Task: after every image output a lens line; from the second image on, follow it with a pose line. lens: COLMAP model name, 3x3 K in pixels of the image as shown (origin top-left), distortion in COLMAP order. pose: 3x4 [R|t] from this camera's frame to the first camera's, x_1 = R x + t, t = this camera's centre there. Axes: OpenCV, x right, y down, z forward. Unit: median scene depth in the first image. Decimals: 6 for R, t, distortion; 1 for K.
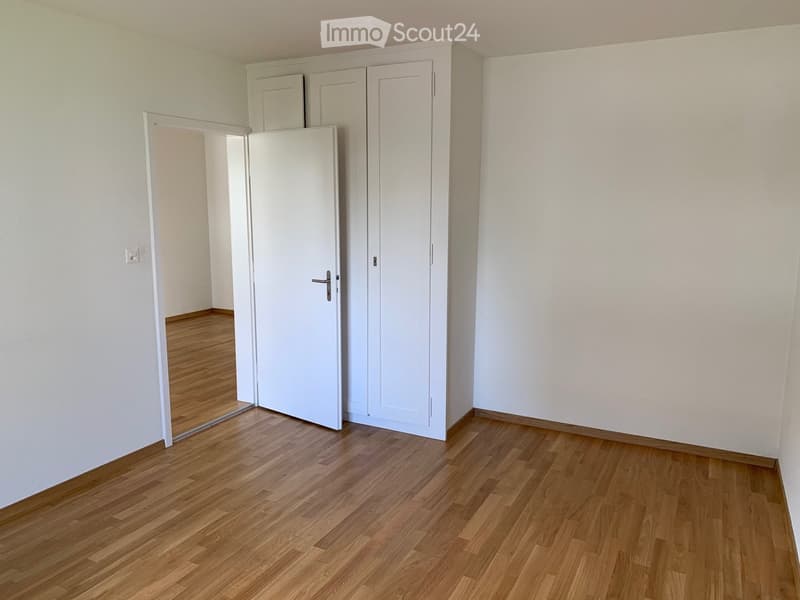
lens RADIAL K [[610.0, 0, 400.3], [0, 610.0, 300.5], [0, 0, 1]] dist [0.026215, -0.034417]
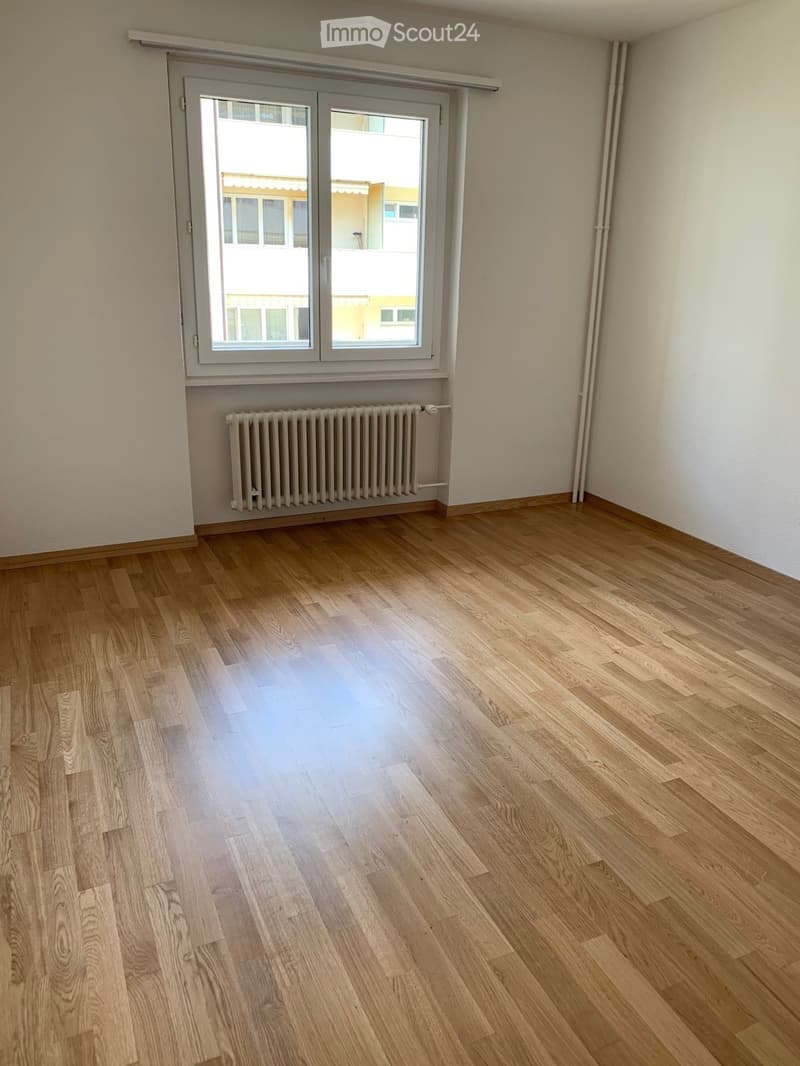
lens RADIAL K [[812.9, 0, 401.1], [0, 812.9, 532.9], [0, 0, 1]] dist [0.026215, -0.034417]
pose [[-0.616758, 0.233074, -0.751855, 0.617220], [-0.155938, 0.900050, 0.406933, -0.120570], [0.771552, 0.368221, -0.518768, 1.155873]]
